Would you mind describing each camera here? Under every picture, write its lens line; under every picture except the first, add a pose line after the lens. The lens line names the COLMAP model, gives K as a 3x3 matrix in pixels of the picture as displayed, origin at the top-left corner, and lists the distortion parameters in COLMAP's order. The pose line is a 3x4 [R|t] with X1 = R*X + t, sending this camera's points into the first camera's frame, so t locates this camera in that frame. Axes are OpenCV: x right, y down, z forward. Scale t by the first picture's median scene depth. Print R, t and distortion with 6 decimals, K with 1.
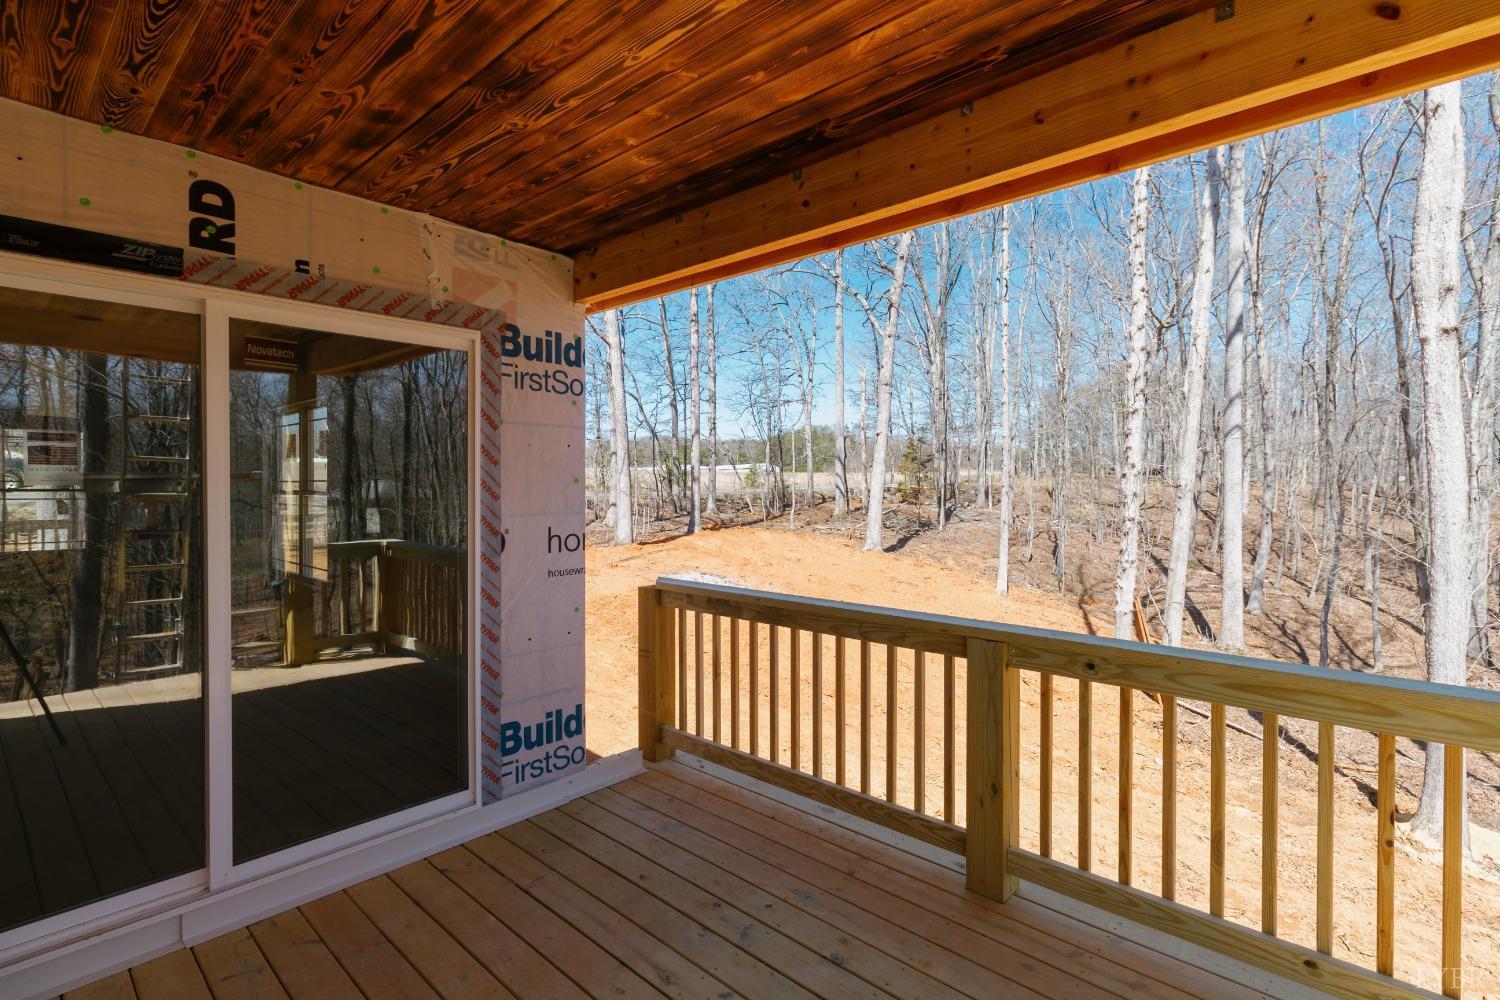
lens RADIAL K [[707.2, 0, 758.1], [0, 707.2, 491.6], [0, 0, 1]] dist [0.001803, 0.000713]
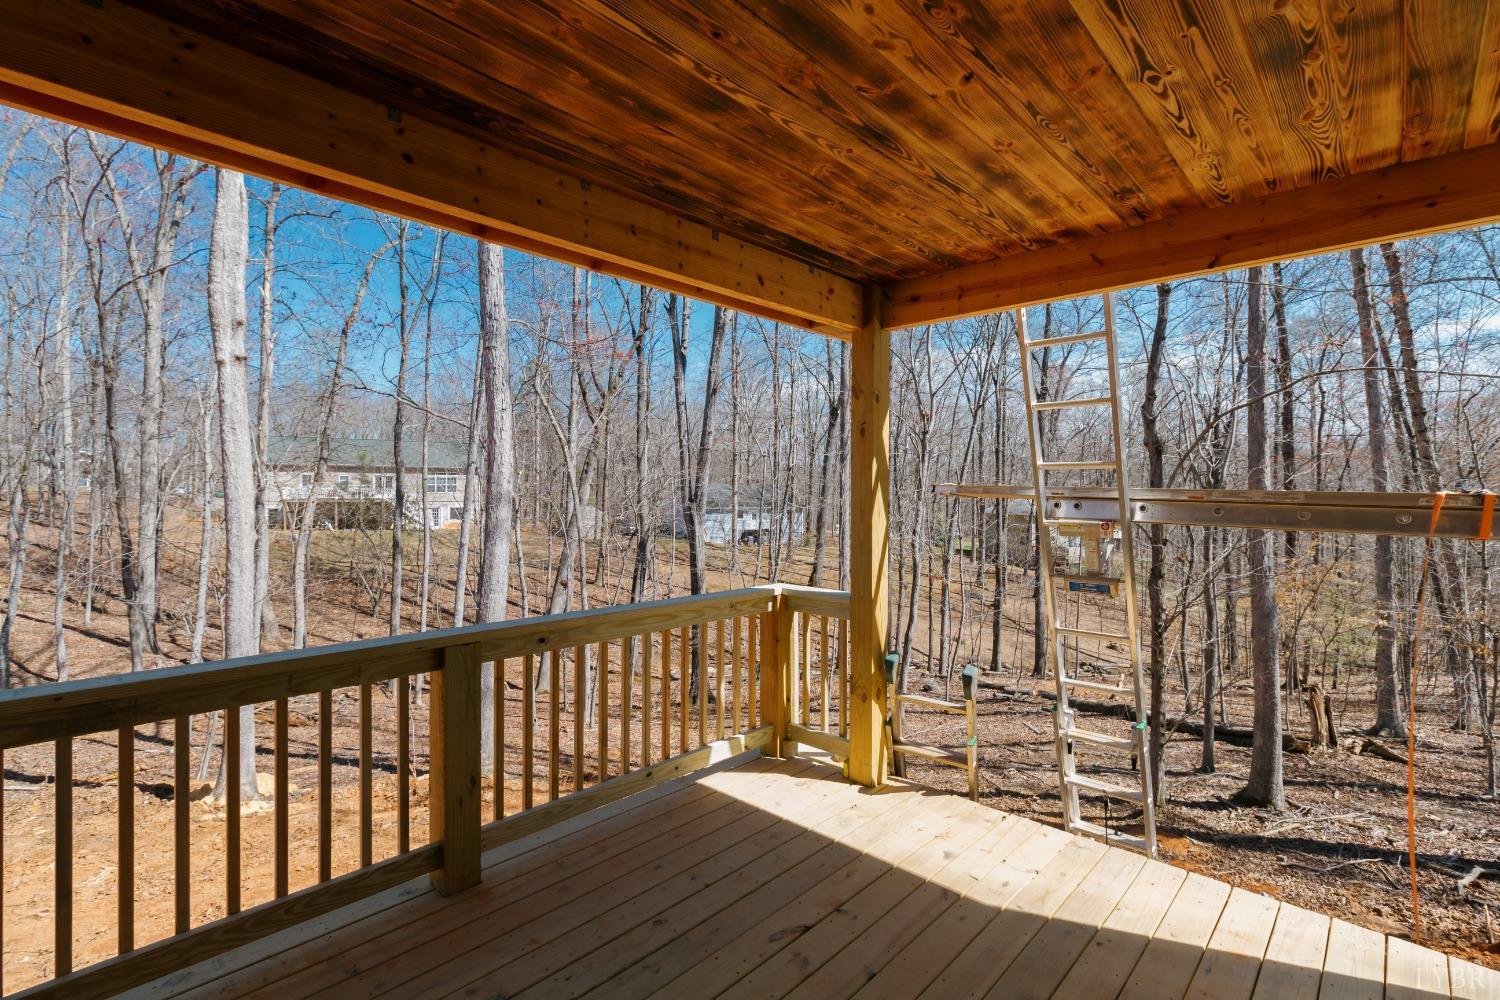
lens RADIAL K [[707.2, 0, 757.7], [0, 707.2, 496.5], [0, 0, 1]] dist [0.001803, 0.000713]
pose [[-0.005246, -0.008575, 0.999949, -0.369416], [0.006961, 0.999939, 0.008612, -0.007950], [-0.999962, 0.007006, -0.005186, 0.289427]]
